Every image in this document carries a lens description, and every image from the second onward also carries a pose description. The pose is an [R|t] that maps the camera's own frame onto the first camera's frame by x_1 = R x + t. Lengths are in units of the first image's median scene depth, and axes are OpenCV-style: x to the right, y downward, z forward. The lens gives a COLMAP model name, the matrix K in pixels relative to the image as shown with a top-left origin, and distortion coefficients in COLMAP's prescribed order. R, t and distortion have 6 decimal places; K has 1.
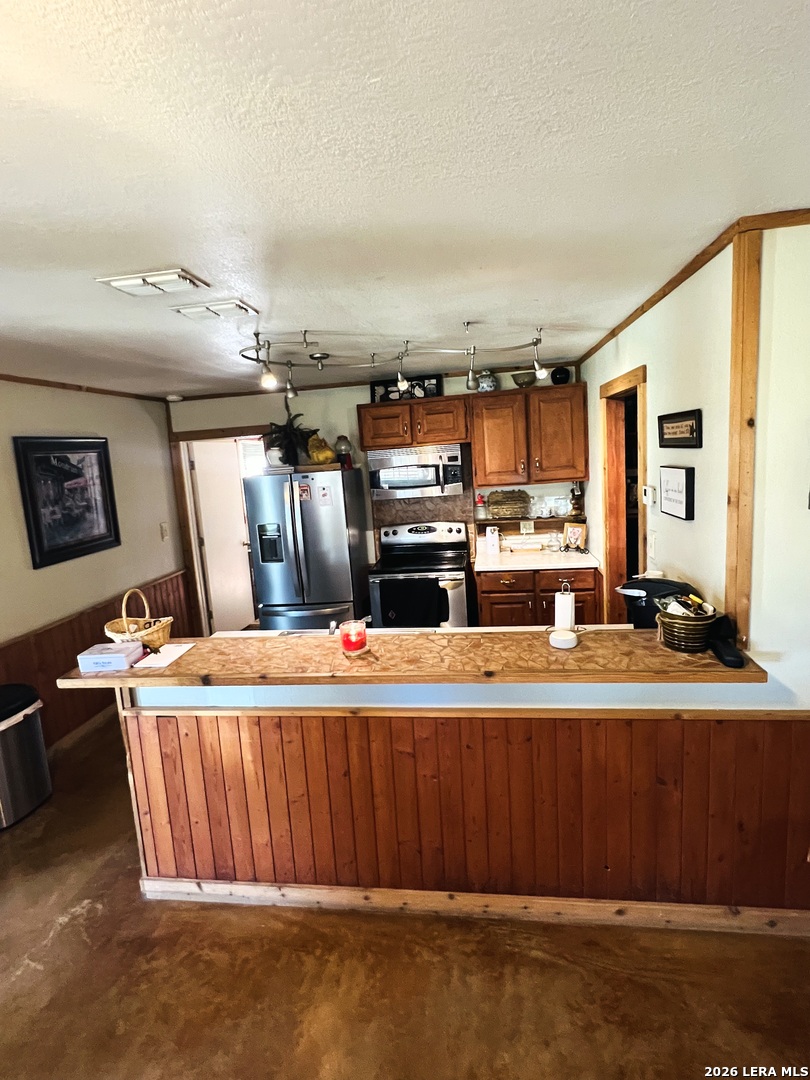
lens RADIAL K [[545.0, 0, 407.9], [0, 545.0, 533.8], [0, 0, 1]] dist [-0.004965, -0.001219]
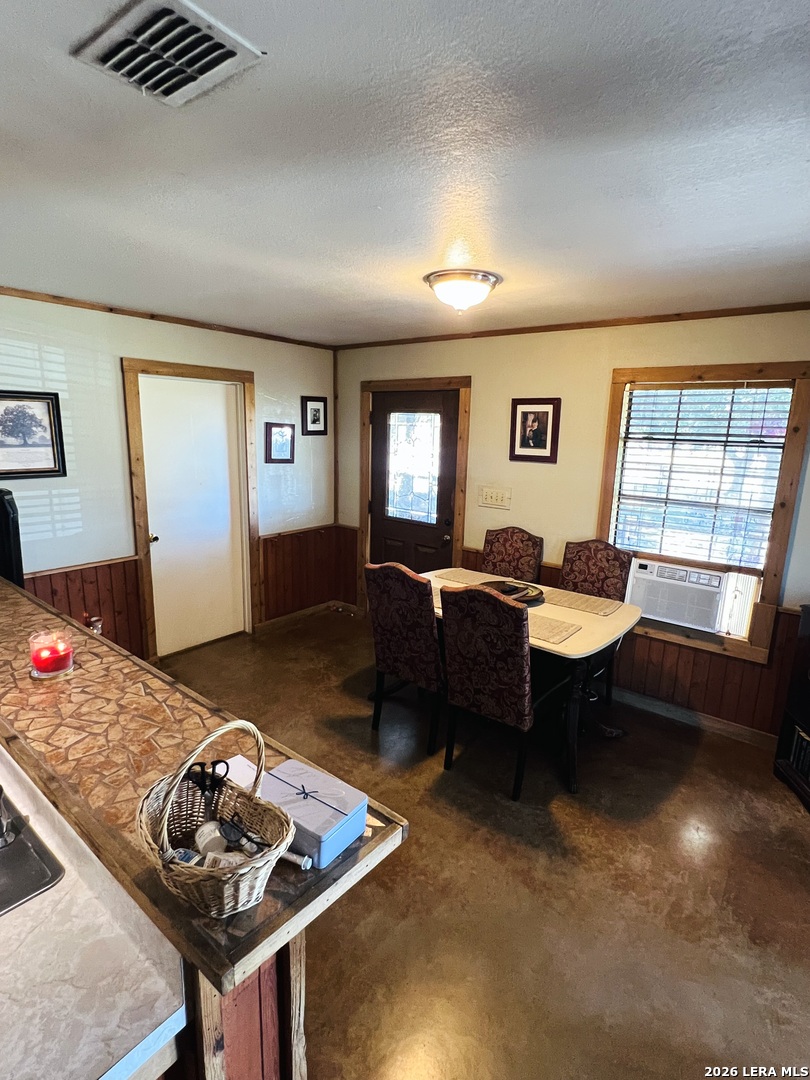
lens RADIAL K [[545.0, 0, 408.7], [0, 545.0, 537.8], [0, 0, 1]] dist [-0.004965, -0.001219]
pose [[-0.858860, -0.068792, 0.507570, -0.918573], [0.099194, 0.949842, 0.296581, -0.133138], [-0.502513, 0.305070, -0.808958, 1.375714]]
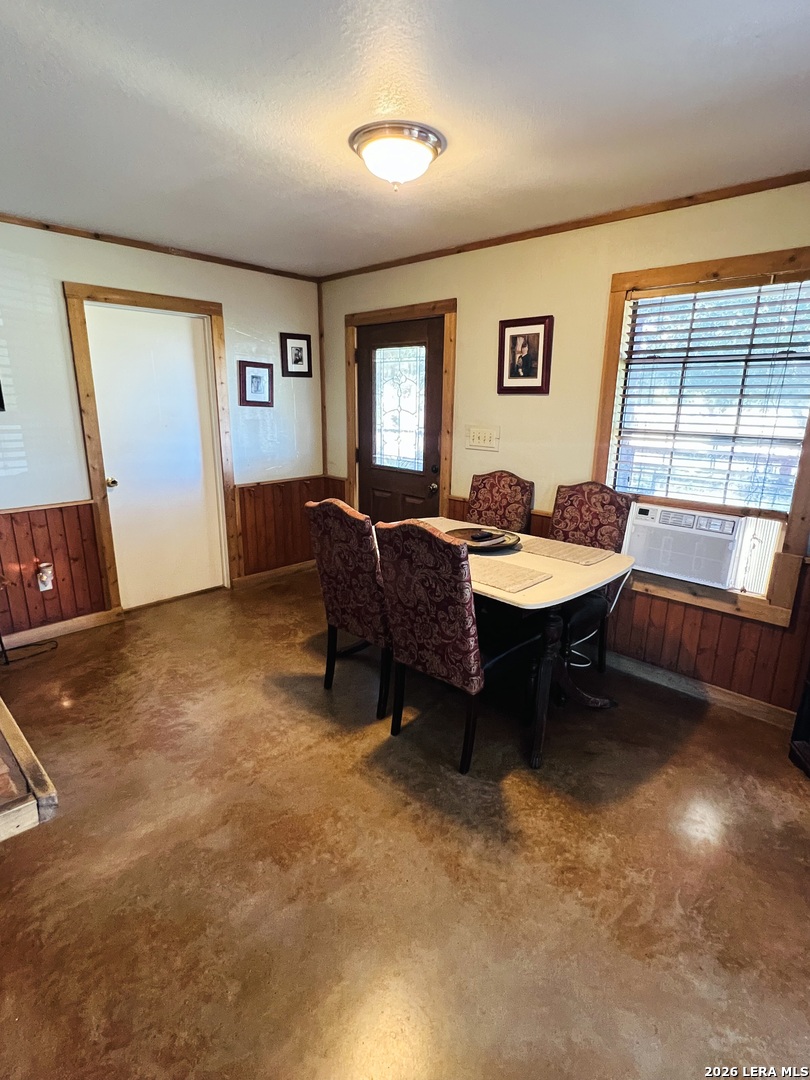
lens RADIAL K [[545.0, 0, 404.4], [0, 545.0, 539.4], [0, 0, 1]] dist [-0.004965, -0.001219]
pose [[-0.807326, -0.103463, 0.580965, -1.028338], [0.121645, 0.934186, 0.335409, 0.044501], [-0.577431, 0.341456, -0.741607, 1.108610]]
